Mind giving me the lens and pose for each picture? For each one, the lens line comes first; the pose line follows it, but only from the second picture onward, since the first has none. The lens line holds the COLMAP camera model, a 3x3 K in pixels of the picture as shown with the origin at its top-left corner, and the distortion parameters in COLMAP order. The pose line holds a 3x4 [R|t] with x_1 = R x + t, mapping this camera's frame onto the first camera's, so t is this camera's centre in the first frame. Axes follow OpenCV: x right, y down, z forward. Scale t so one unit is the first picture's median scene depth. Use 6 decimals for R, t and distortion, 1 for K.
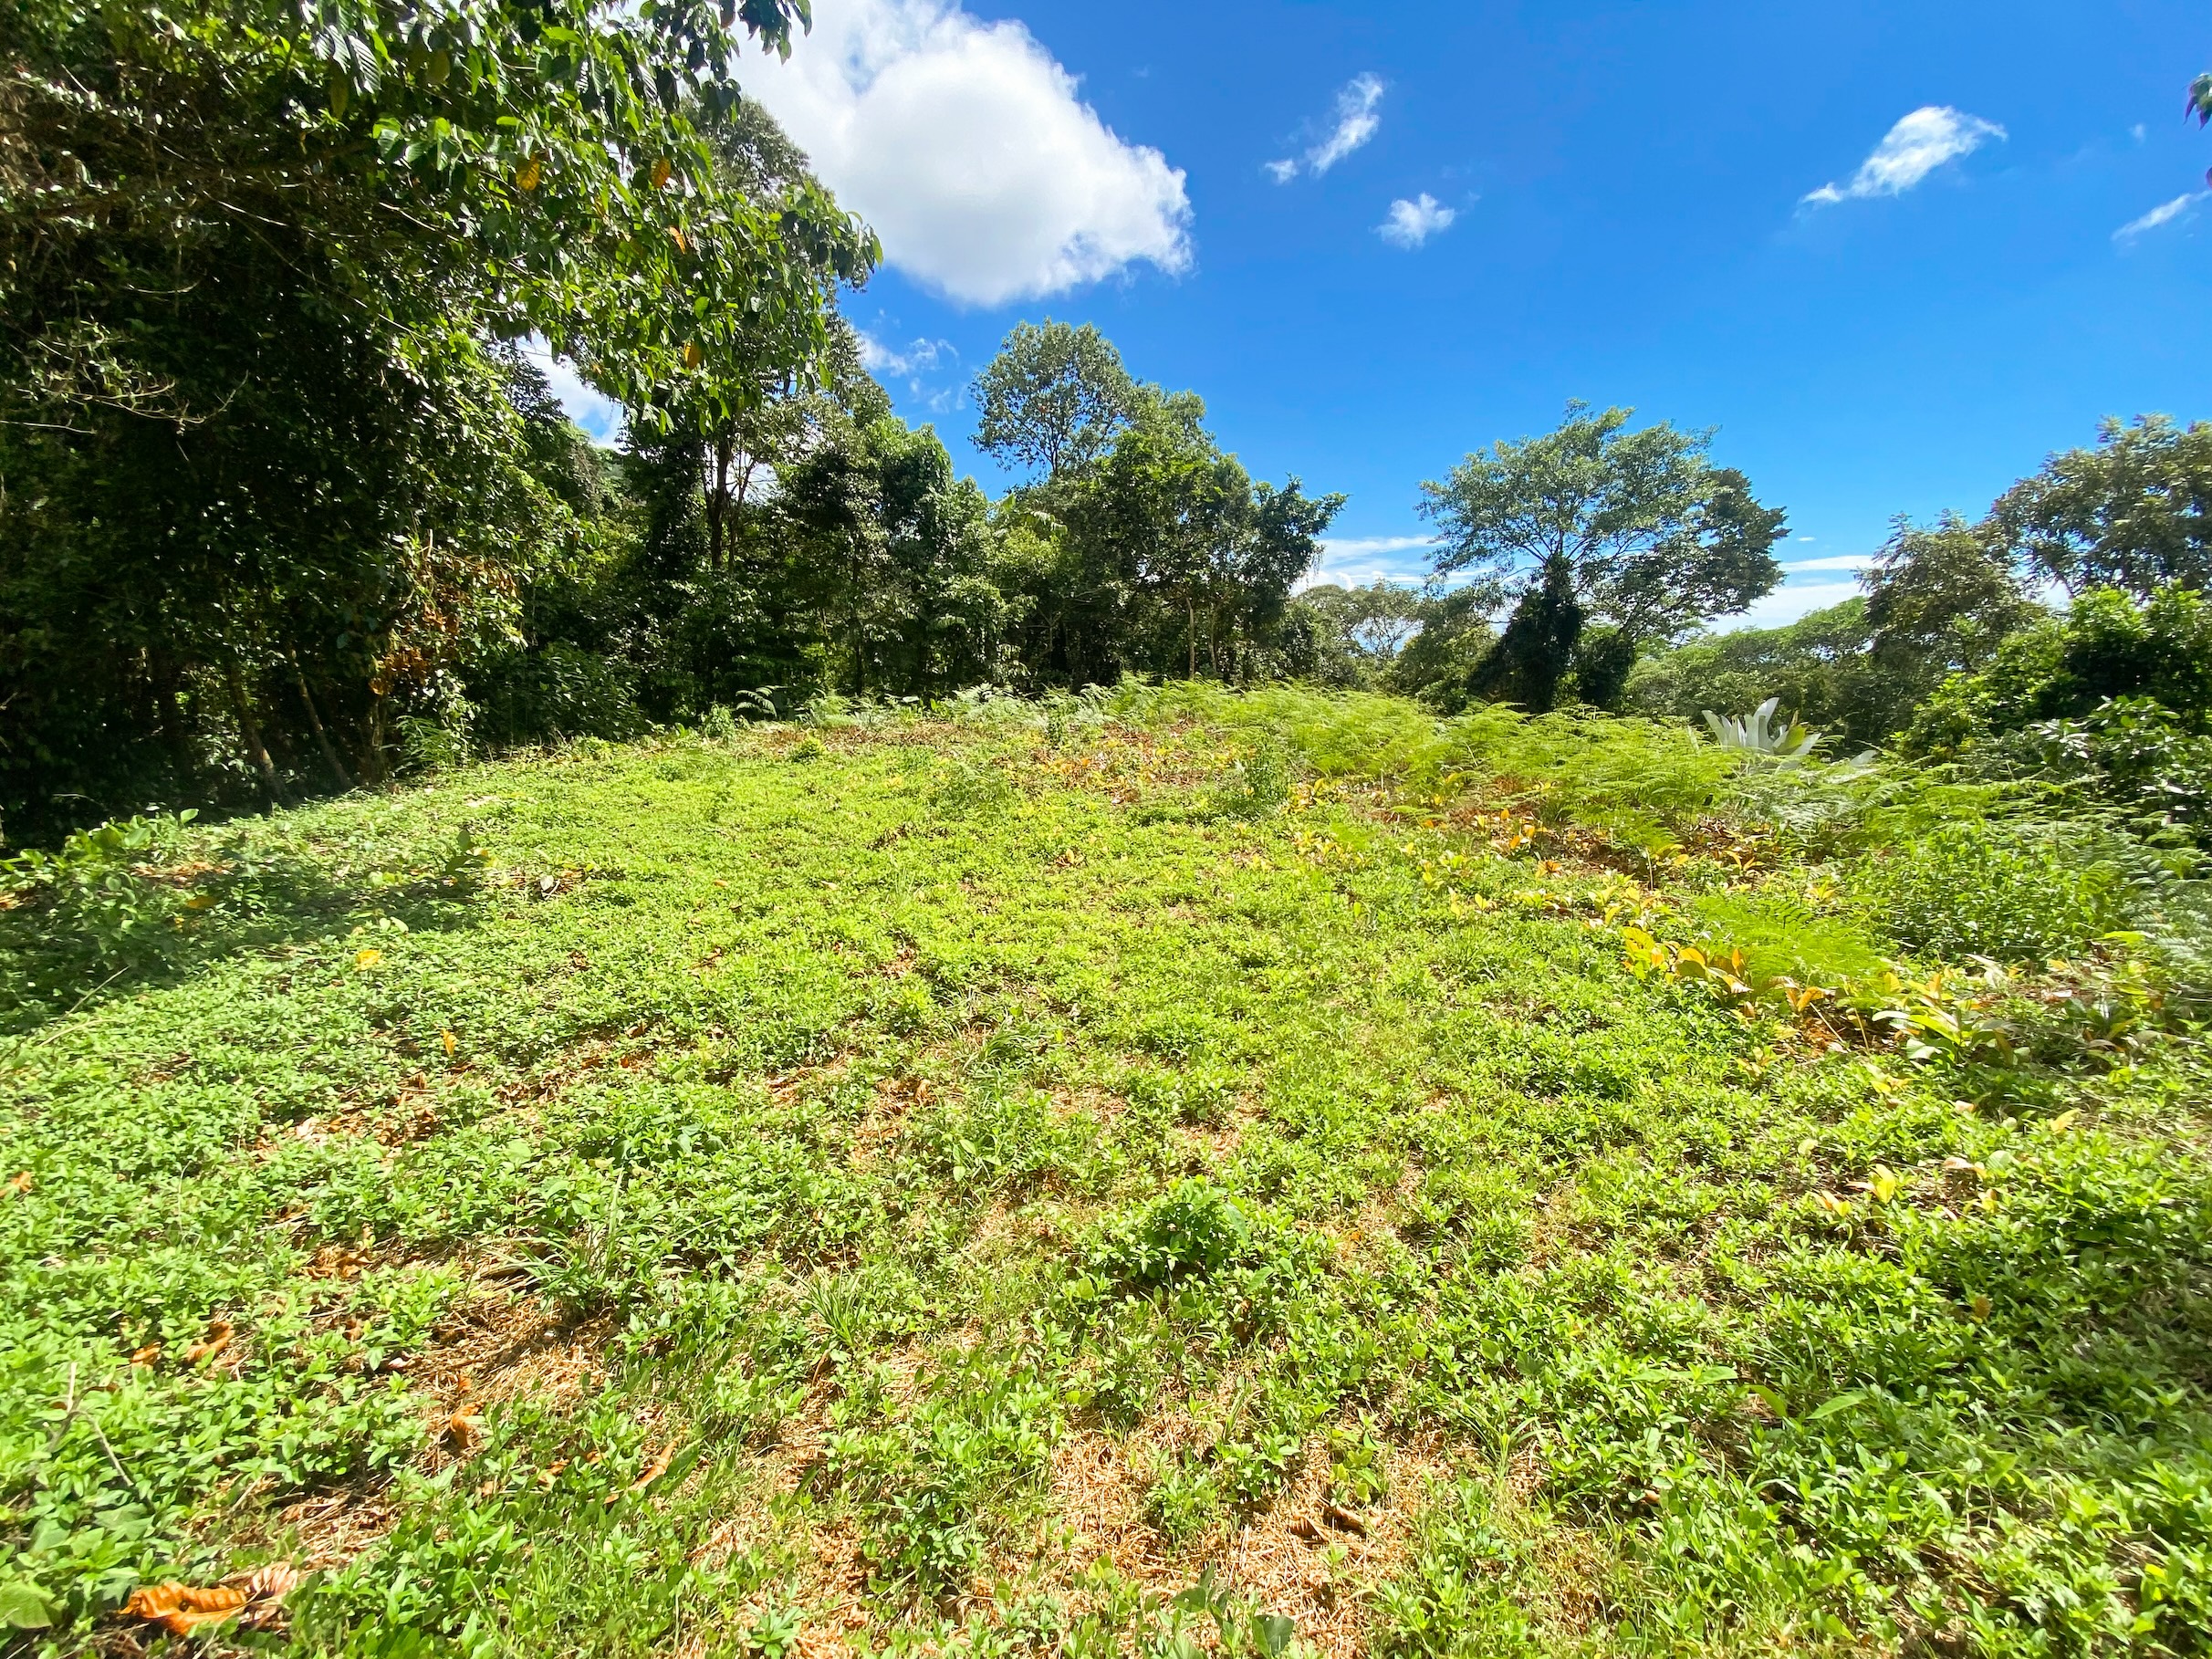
lens RADIAL K [[910.8, 0, 1109.8], [0, 910.8, 815.3], [0, 0, 1]] dist [0.079696, -0.055676]
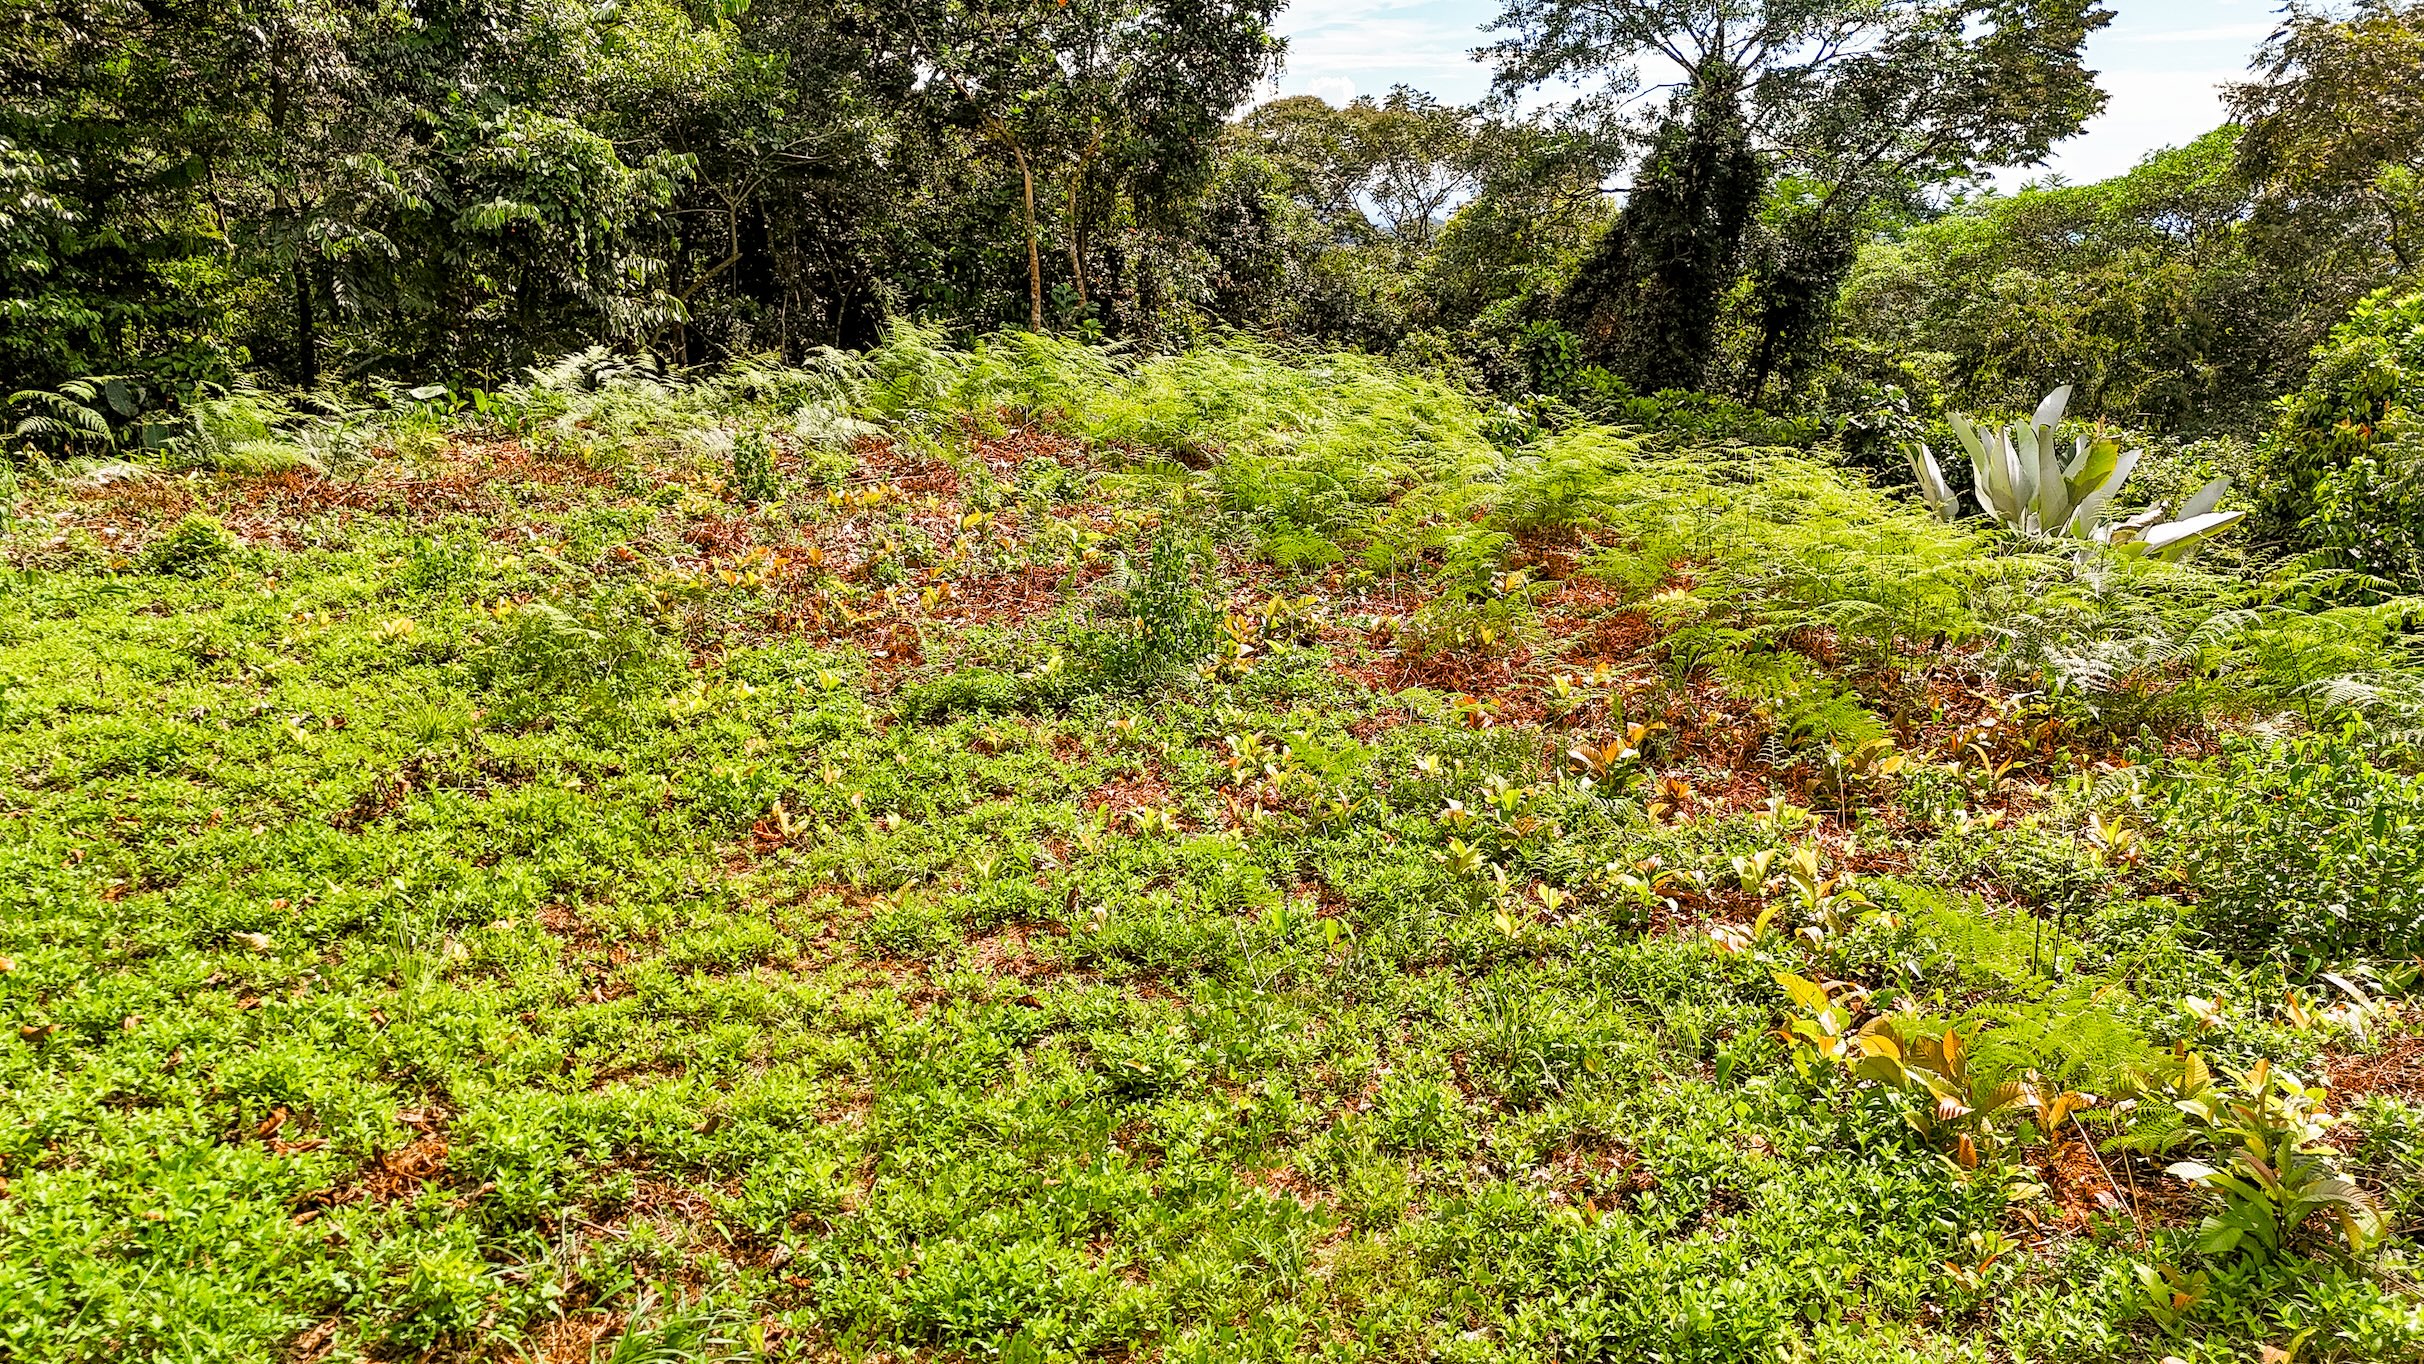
lens RADIAL K [[1819.9, 0, 1212.0], [0, 1819.9, 682.0], [0, 0, 1]] dist [0.100996, -0.088088]
pose [[0.984029, -0.054223, 0.169548, 0.006903], [0.042266, 0.996409, 0.073361, -0.028506], [-0.172918, -0.065023, 0.982788, -0.004580]]
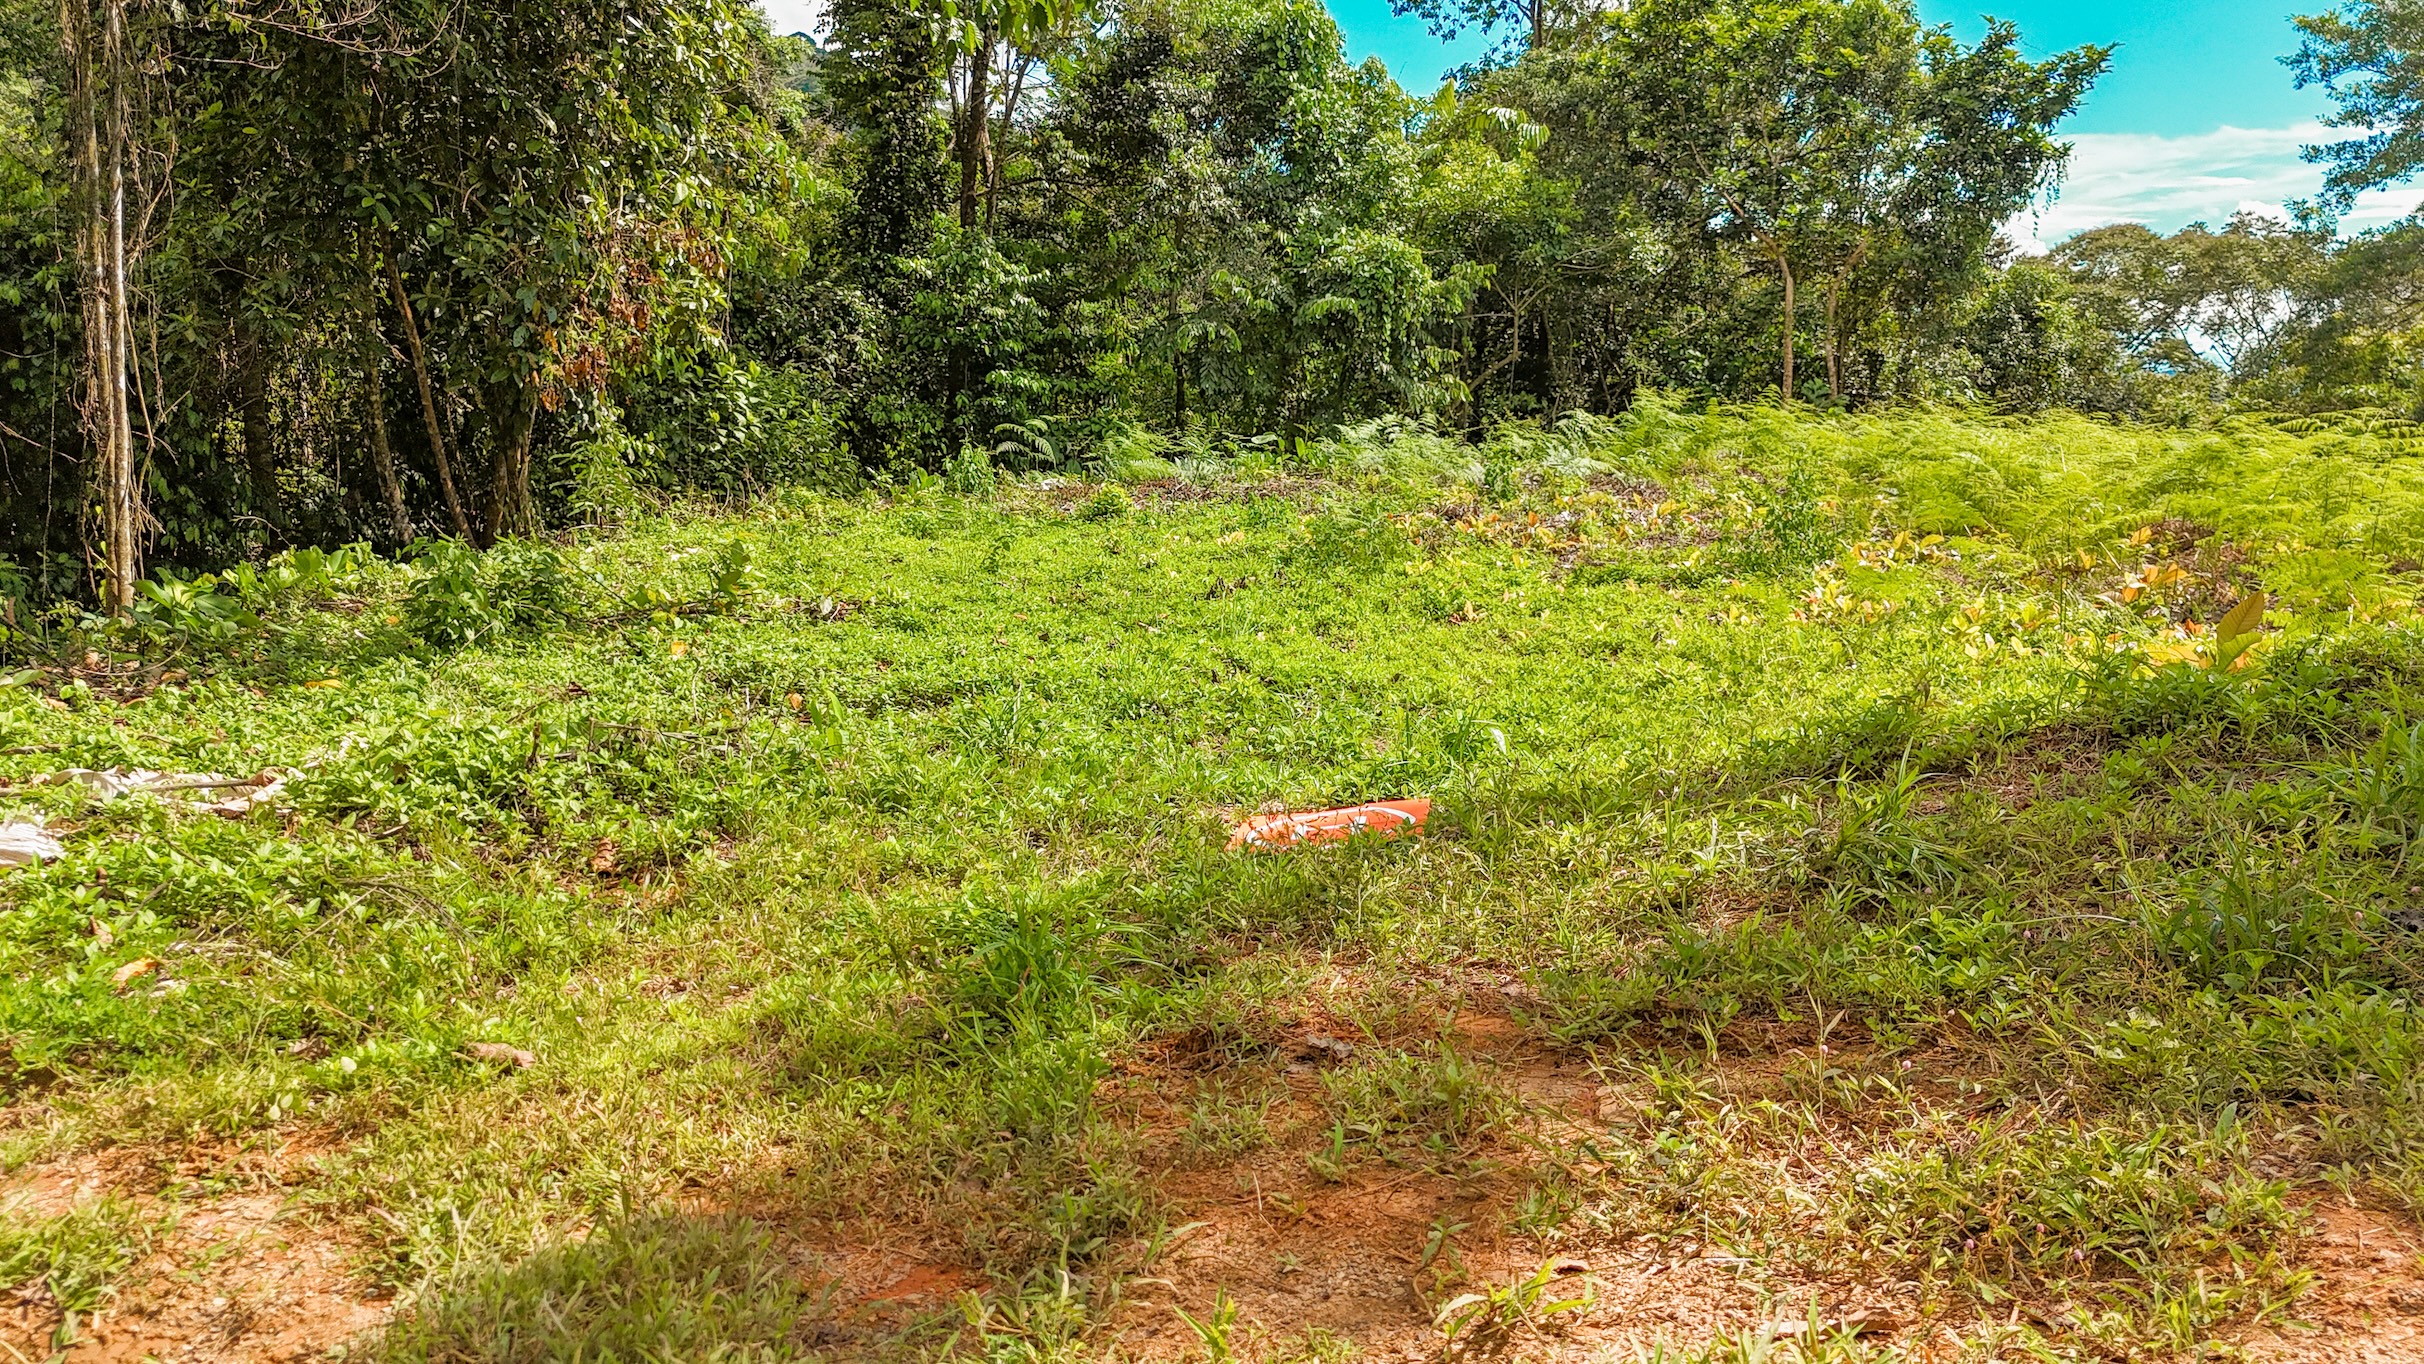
lens RADIAL K [[1784.3, 0, 1212.0], [0, 1784.3, 682.0], [0, 0, 1]] dist [0.033938, -0.000222]
pose [[0.970840, 0.027521, -0.238145, 0.027783], [-0.029902, 0.999532, -0.006390, 0.036091], [0.237857, 0.013324, 0.971209, -0.120474]]
